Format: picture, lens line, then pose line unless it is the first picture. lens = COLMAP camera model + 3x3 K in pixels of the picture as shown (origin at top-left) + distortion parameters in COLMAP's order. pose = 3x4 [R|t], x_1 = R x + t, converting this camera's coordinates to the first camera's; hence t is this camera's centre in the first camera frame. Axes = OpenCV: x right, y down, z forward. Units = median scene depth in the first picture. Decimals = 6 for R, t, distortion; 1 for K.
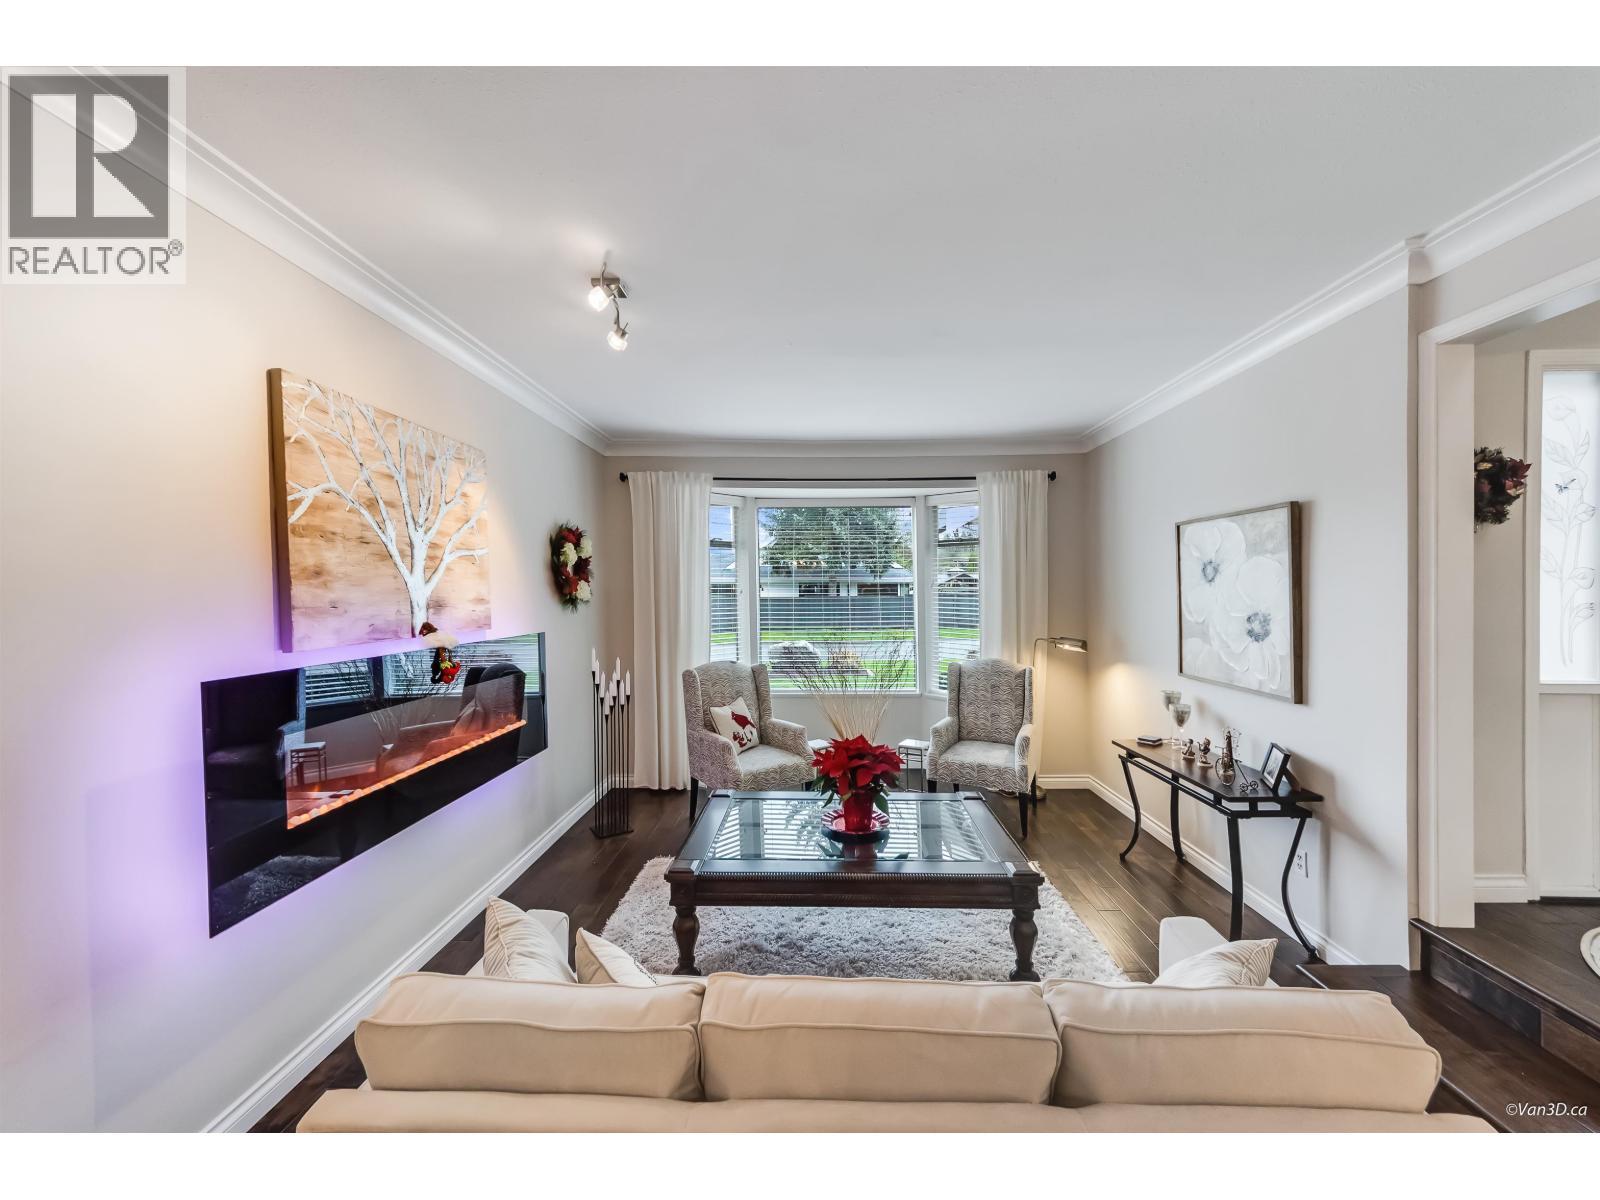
lens RADIAL K [[621.2, 0, 799.3], [0, 621.2, 597.2], [0, 0, 1]] dist [0.005904, 0.000173]
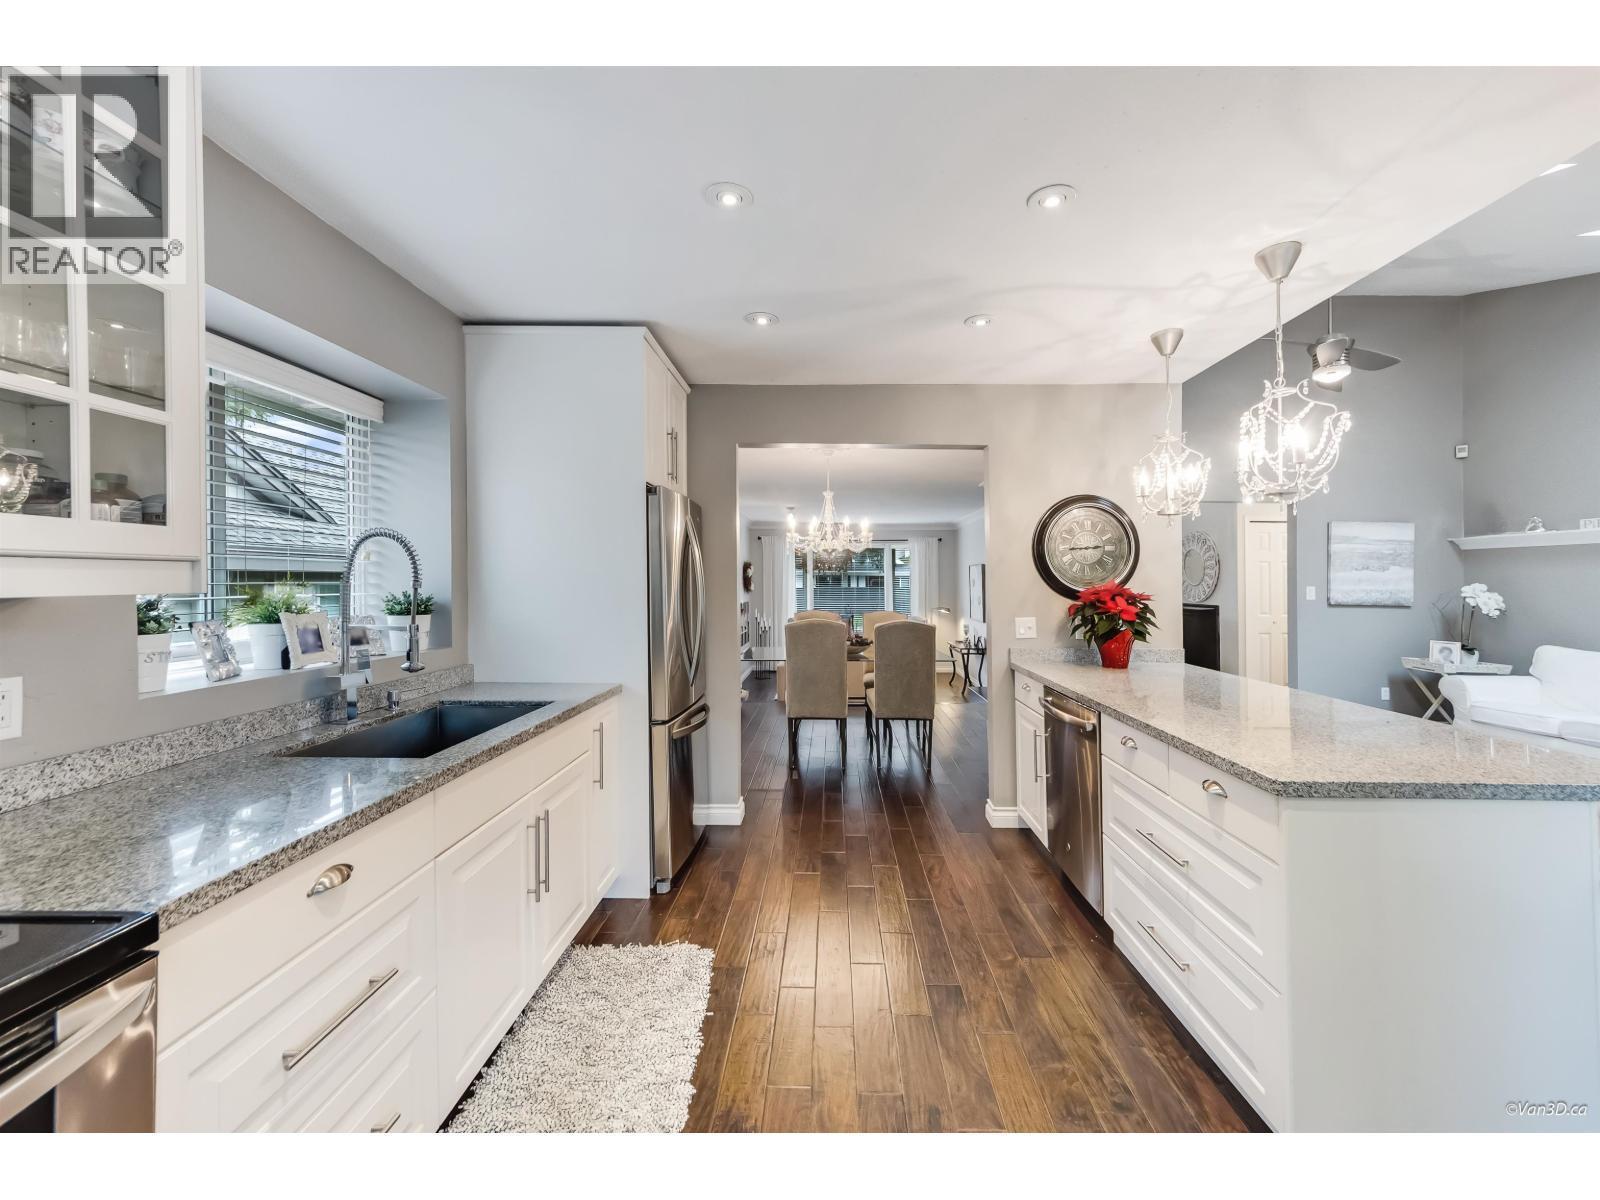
lens RADIAL K [[621.2, 0, 814.1], [0, 621.2, 578.0], [0, 0, 1]] dist [0.005904, 0.000173]
pose [[0.999942, 0.007995, 0.007220, -0.105991], [-0.007890, 0.999863, -0.014541, -0.010296], [-0.007335, 0.014483, 0.999868, -1.545025]]
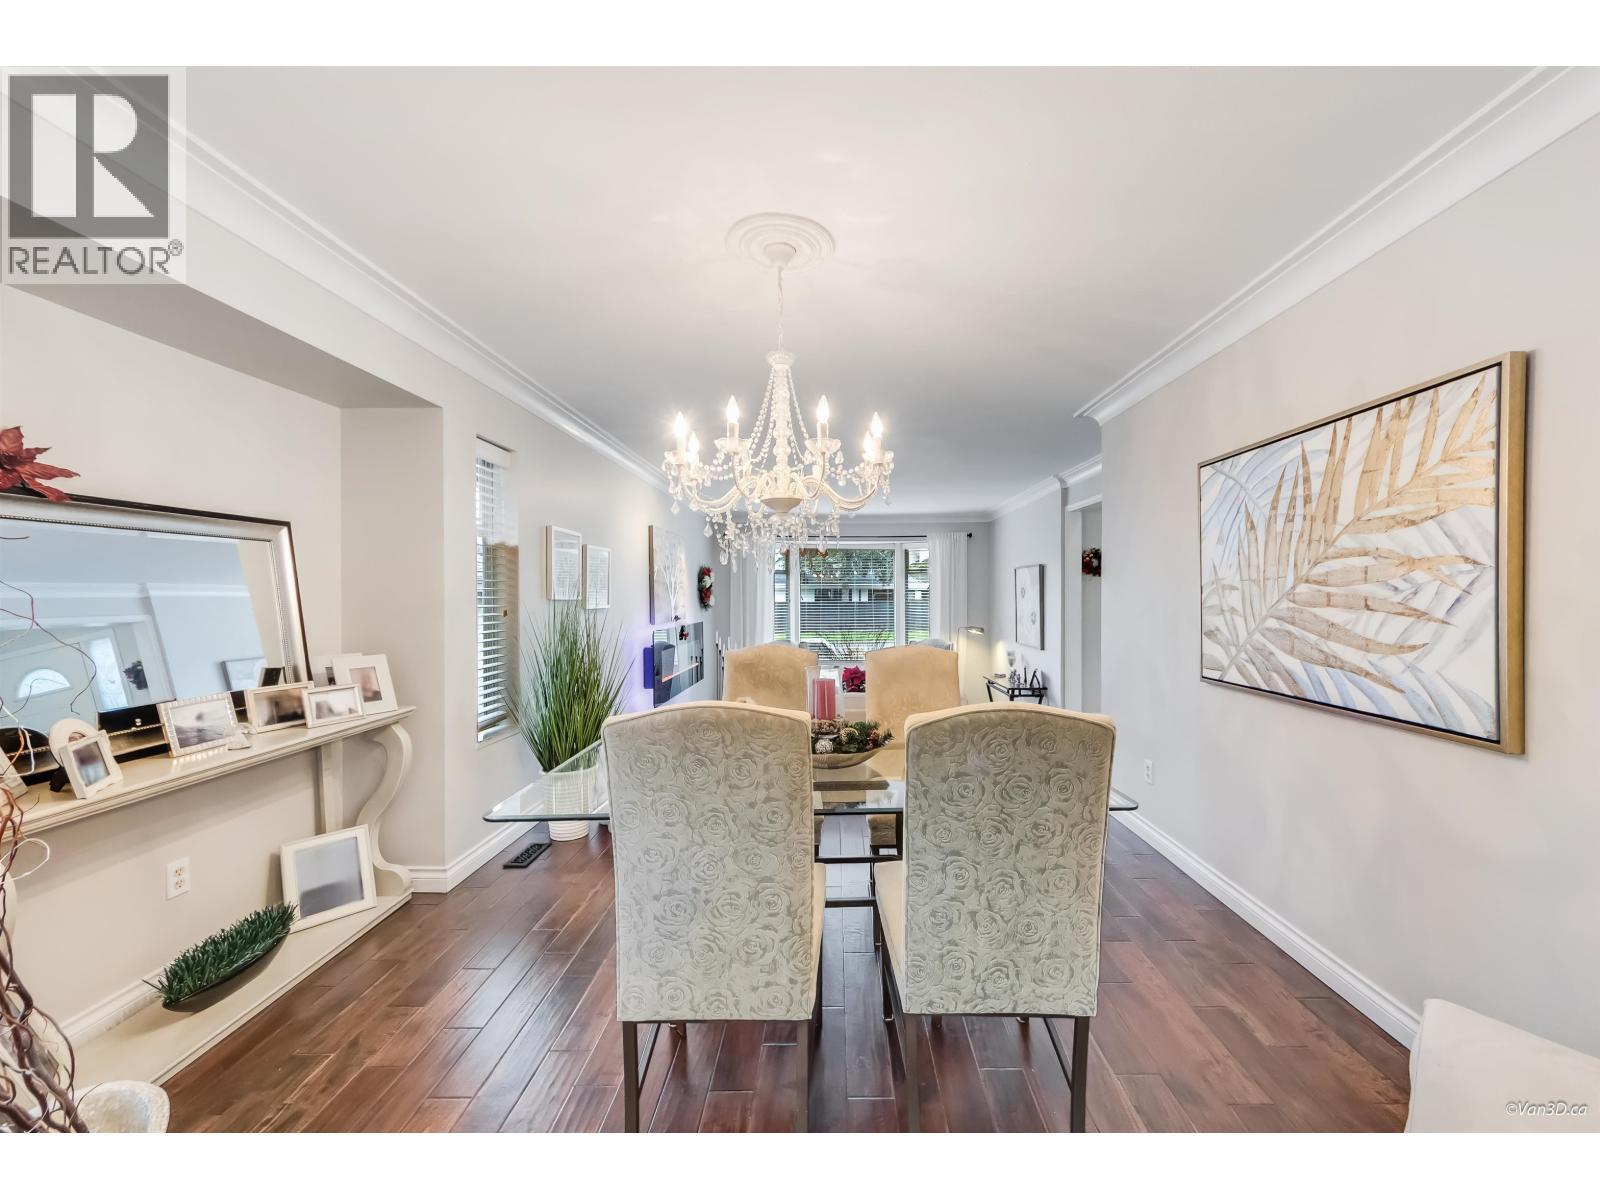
lens RADIAL K [[621.2, 0, 808.5], [0, 621.2, 600.5], [0, 0, 1]] dist [0.005904, 0.000173]
pose [[0.999983, 0.000144, -0.005869, -0.045066], [-0.000154, 0.999999, -0.001642, -0.007787], [0.005869, 0.001643, 0.999981, -0.848002]]
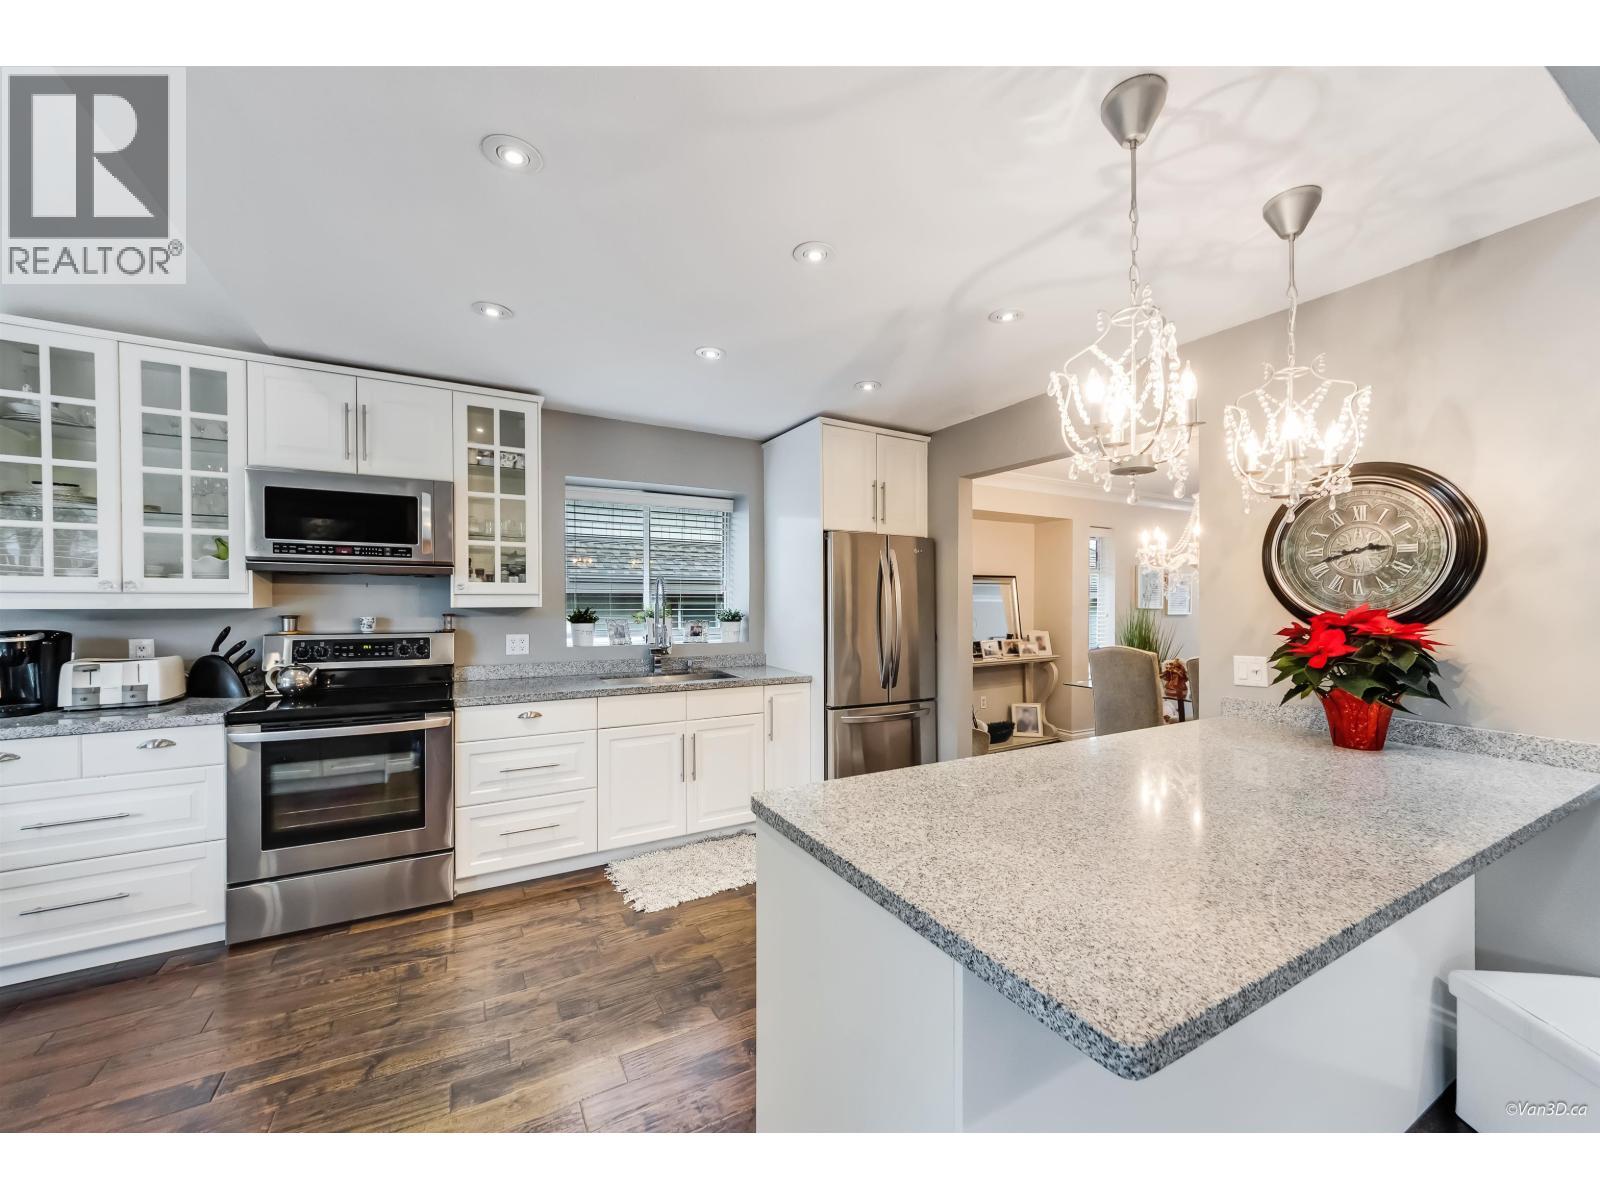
lens RADIAL K [[621.2, 0, 828.4], [0, 621.2, 607.2], [0, 0, 1]] dist [0.005904, 0.000173]
pose [[0.528547, 0.016284, -0.848748, 0.432192], [-0.014404, 0.999844, 0.010214, -0.017058], [0.848782, 0.006827, 0.528699, -1.368463]]
